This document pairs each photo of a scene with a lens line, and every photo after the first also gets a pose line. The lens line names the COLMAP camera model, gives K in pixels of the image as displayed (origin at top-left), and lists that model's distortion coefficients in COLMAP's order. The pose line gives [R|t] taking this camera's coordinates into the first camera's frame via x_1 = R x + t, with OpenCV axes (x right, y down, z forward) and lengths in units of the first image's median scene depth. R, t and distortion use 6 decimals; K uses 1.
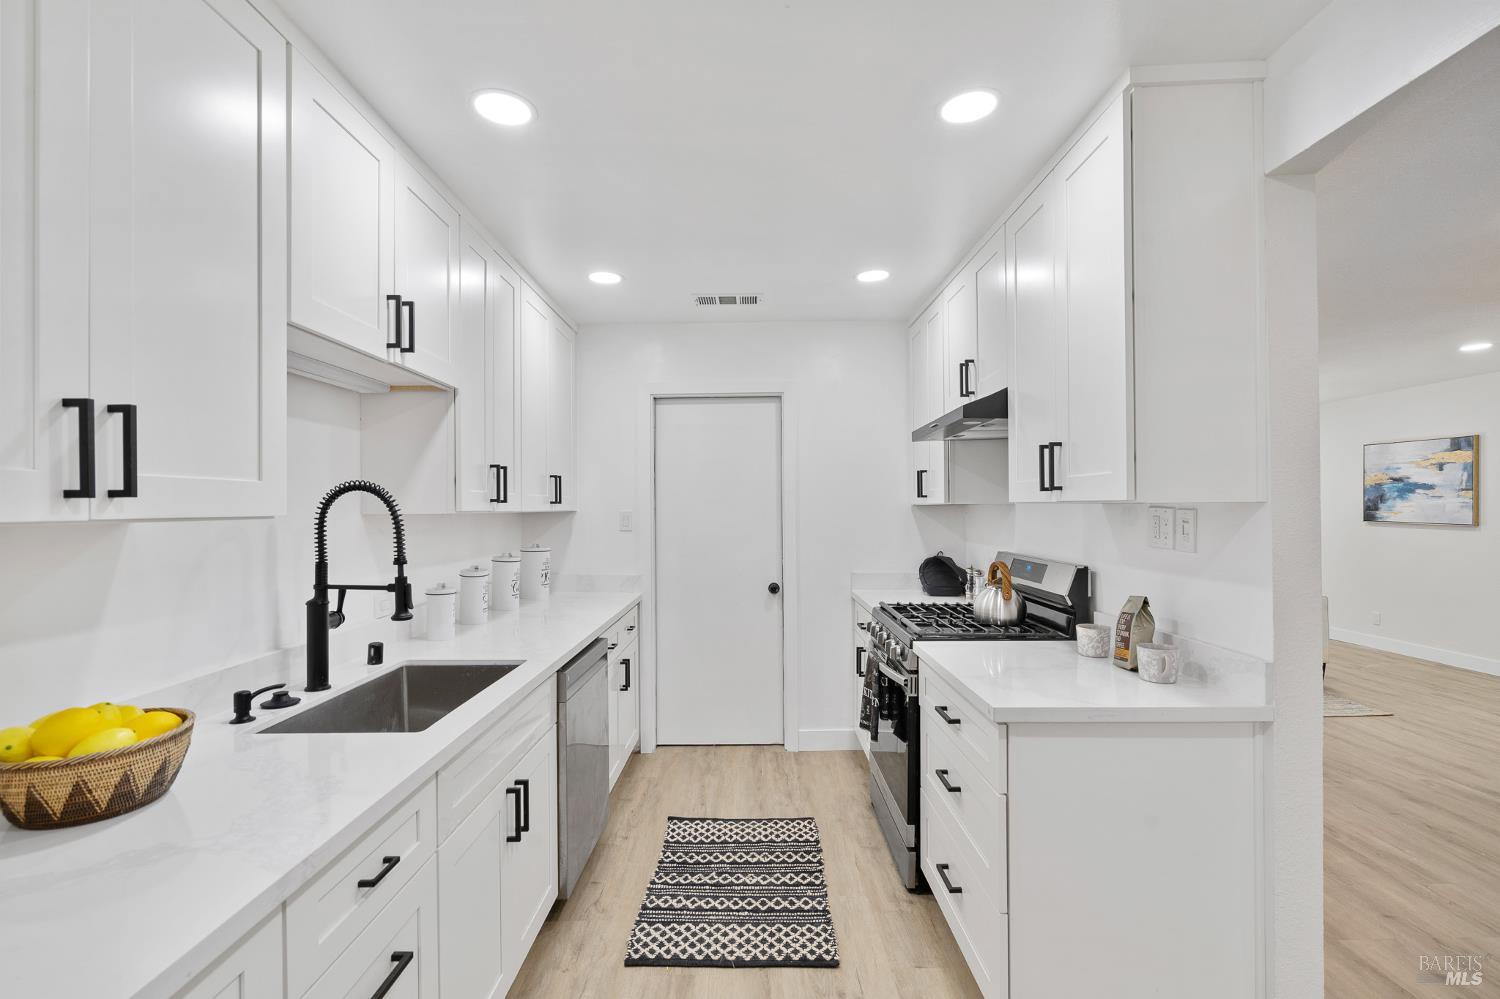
lens RADIAL K [[683.9, 0, 755.3], [0, 683.9, 505.9], [0, 0, 1]] dist [-0.002824, 0.001081]
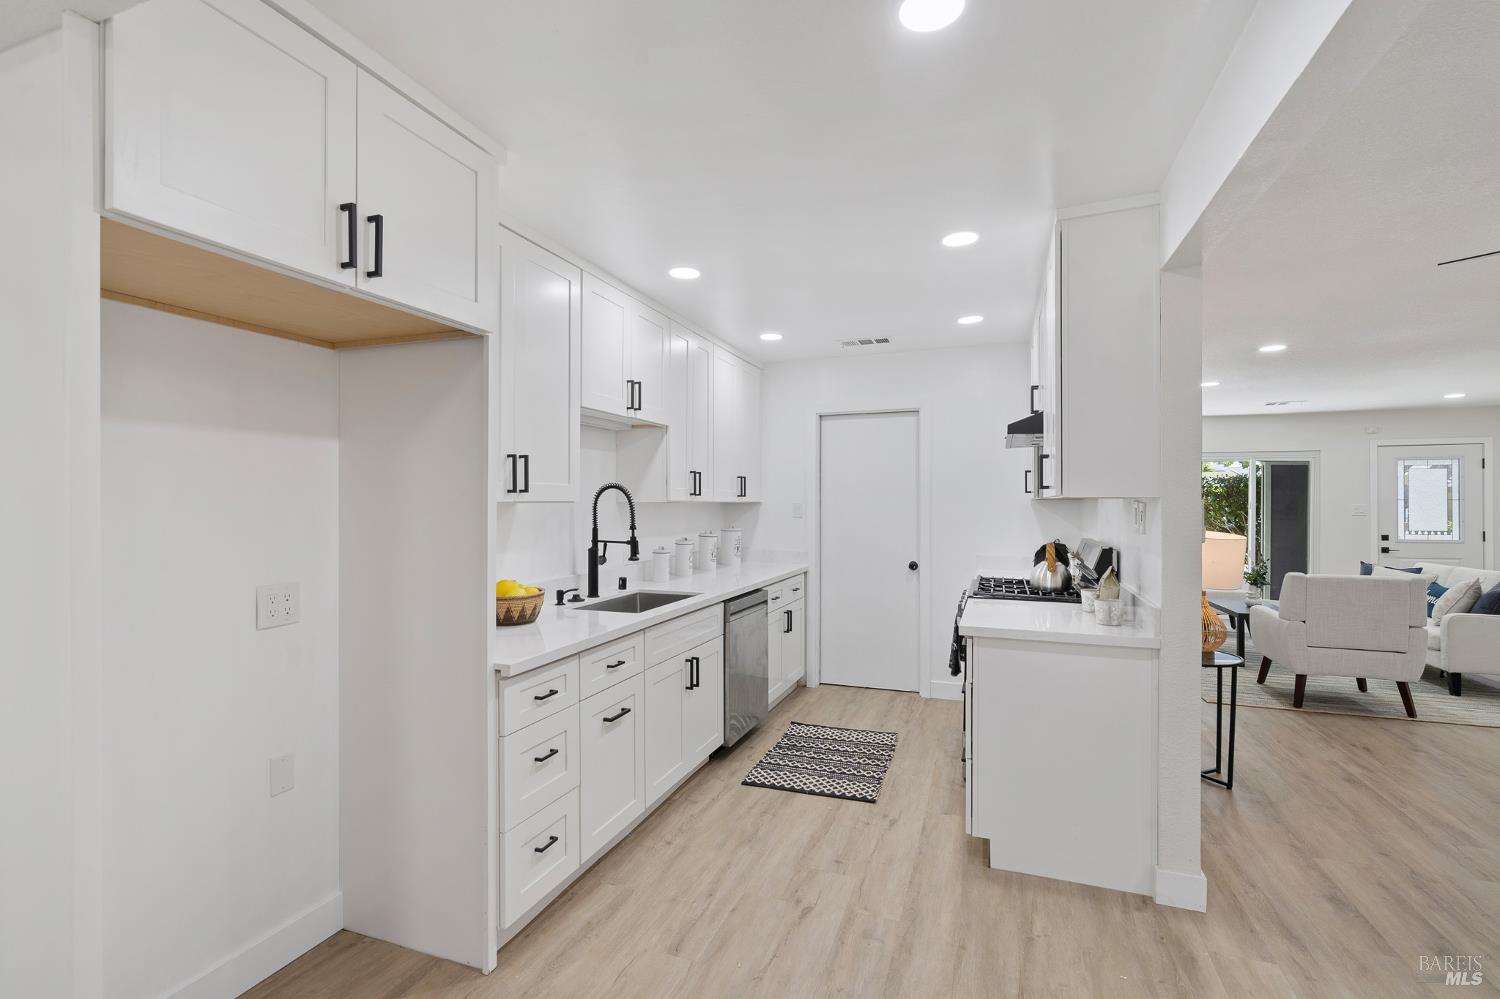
lens RADIAL K [[683.9, 0, 748.6], [0, 683.9, 505.1], [0, 0, 1]] dist [-0.002824, 0.001081]
pose [[0.937933, 0.008509, -0.346713, 0.279505], [-0.005960, 0.999947, 0.008416, 0.002760], [0.346767, -0.005827, 0.937933, -0.418267]]
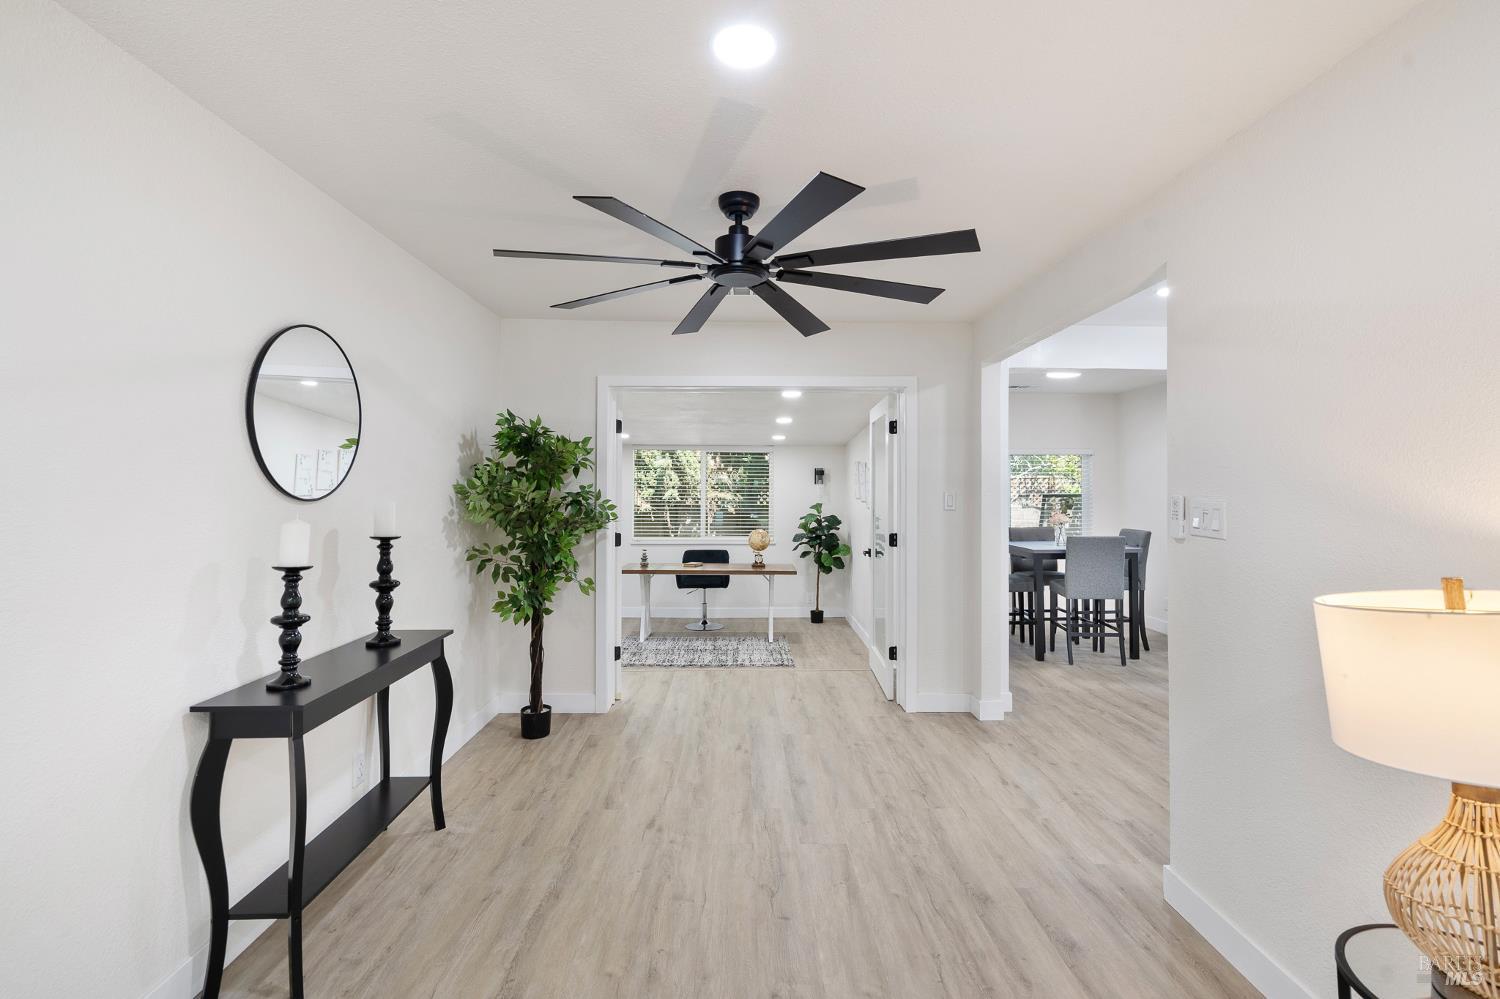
lens RADIAL K [[683.9, 0, 747.0], [0, 683.9, 487.2], [0, 0, 1]] dist [-0.002824, 0.001081]
pose [[-0.999993, 0.003502, -0.001584, 1.101520], [0.003506, 0.999990, -0.002694, -0.007629], [0.001574, -0.002699, -0.999995, 1.558511]]
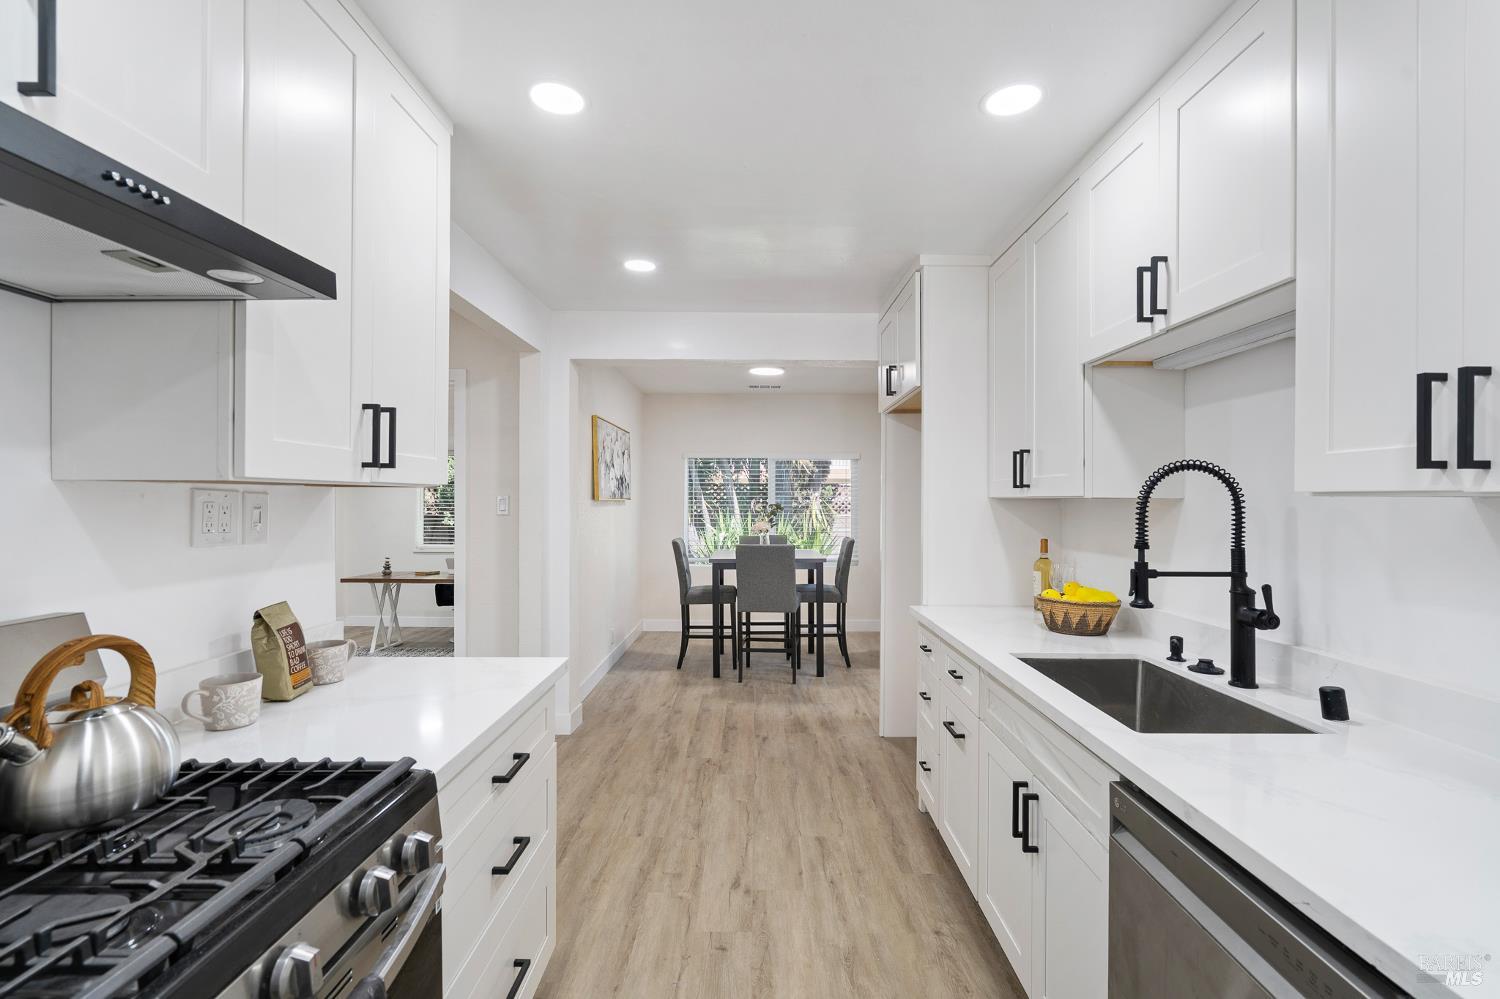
lens RADIAL K [[683.9, 0, 742.9], [0, 683.9, 503.1], [0, 0, 1]] dist [-0.002824, 0.001081]
pose [[-0.999700, 0.001468, 0.024451, 0.009092], [0.001650, 0.999971, 0.007437, 0.010529], [-0.024439, 0.007475, -0.999673, 1.395811]]
